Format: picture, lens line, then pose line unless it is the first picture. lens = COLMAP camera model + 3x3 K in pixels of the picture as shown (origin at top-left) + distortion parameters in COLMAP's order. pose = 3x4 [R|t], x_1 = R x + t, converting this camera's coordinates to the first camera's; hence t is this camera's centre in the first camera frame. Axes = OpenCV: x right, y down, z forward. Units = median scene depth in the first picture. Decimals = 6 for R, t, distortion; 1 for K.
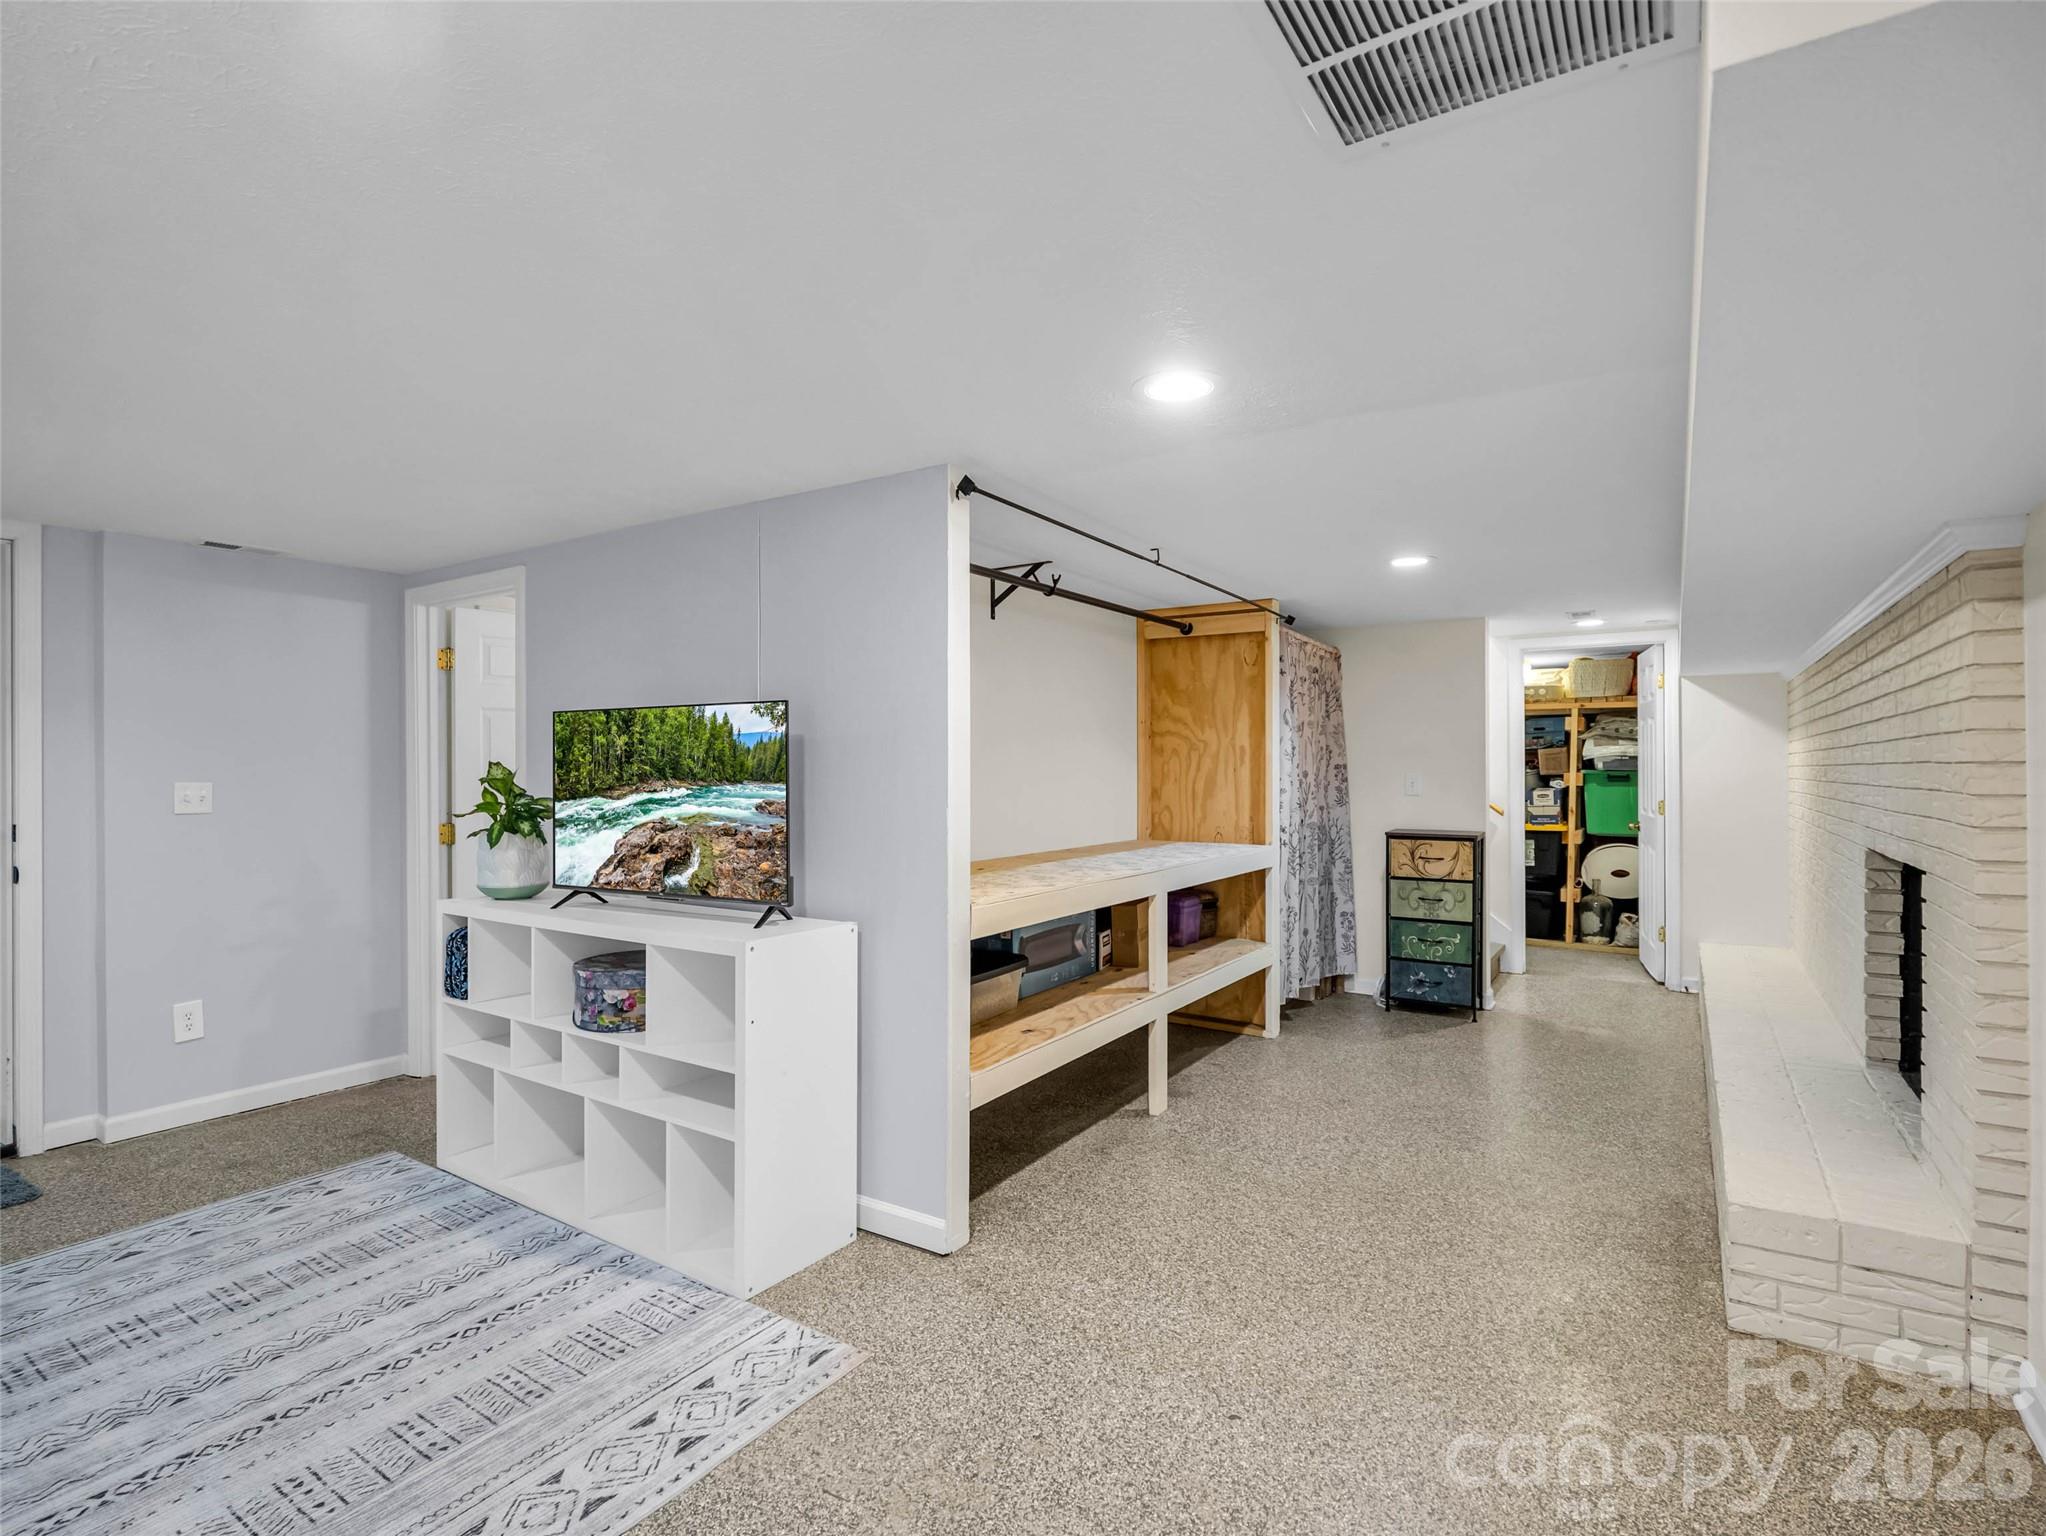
lens RADIAL K [[1020.0, 0, 1007.2], [0, 1020.0, 757.5], [0, 0, 1]] dist [-0.012460, -0.001654]
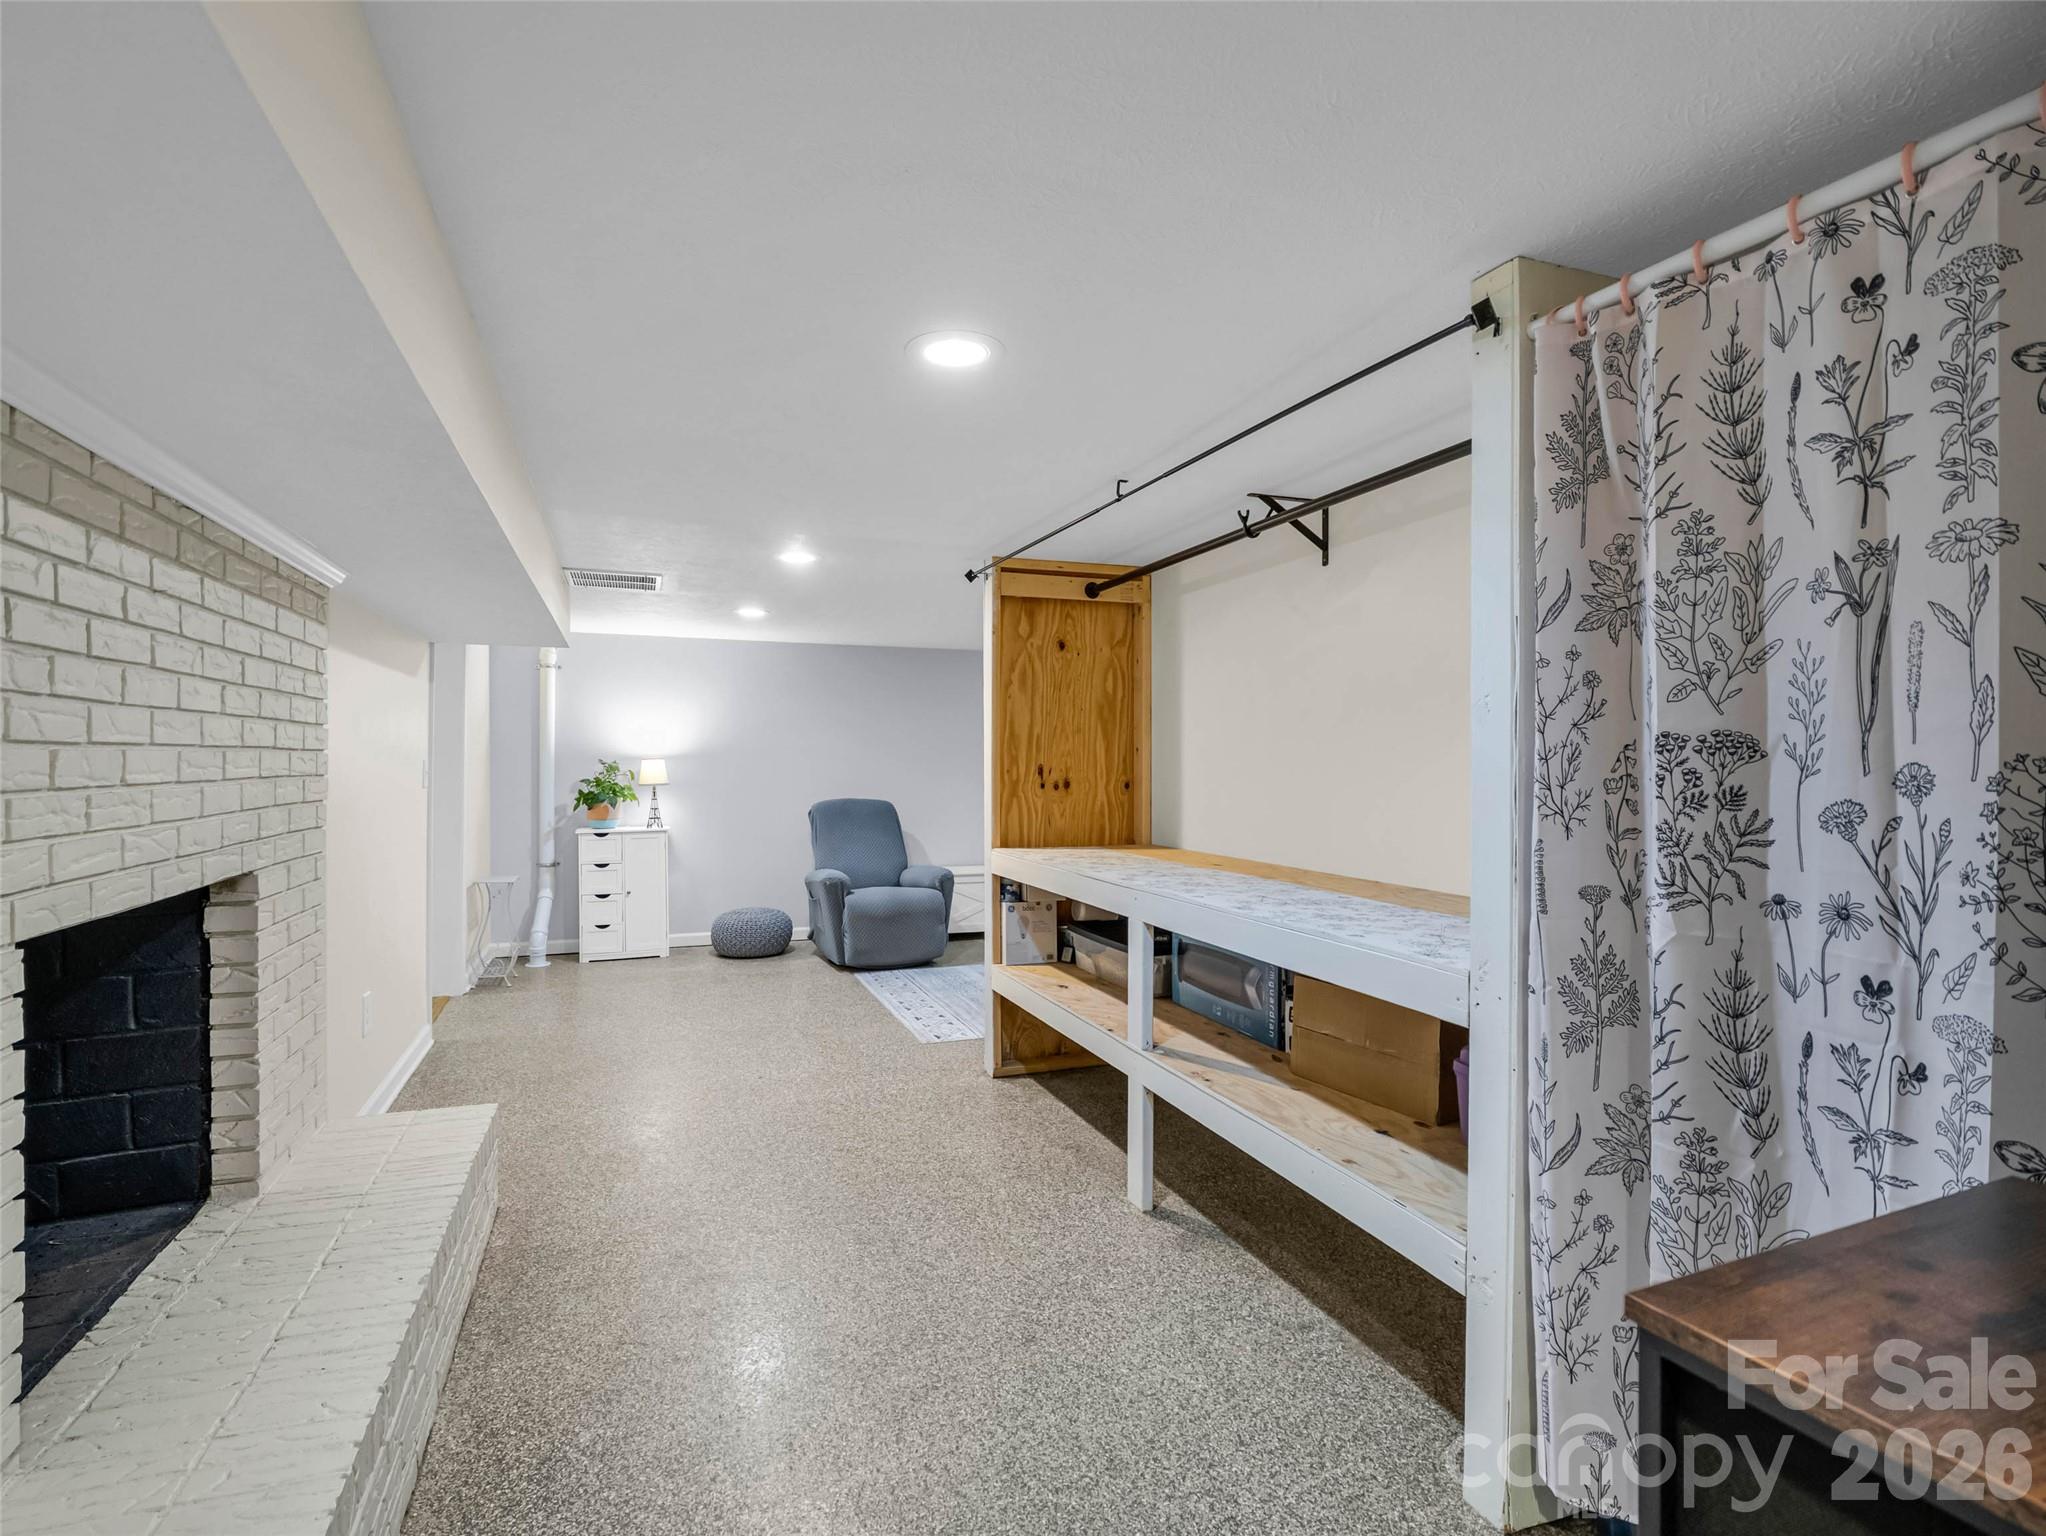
lens RADIAL K [[1020.0, 0, 1011.1], [0, 1020.0, 765.3], [0, 0, 1]] dist [-0.012460, -0.001654]
pose [[-0.595568, 0.003173, -0.803299, 0.899639], [0.008125, 0.999965, -0.002074, 0.019572], [0.803264, -0.007762, -0.595573, 1.512077]]
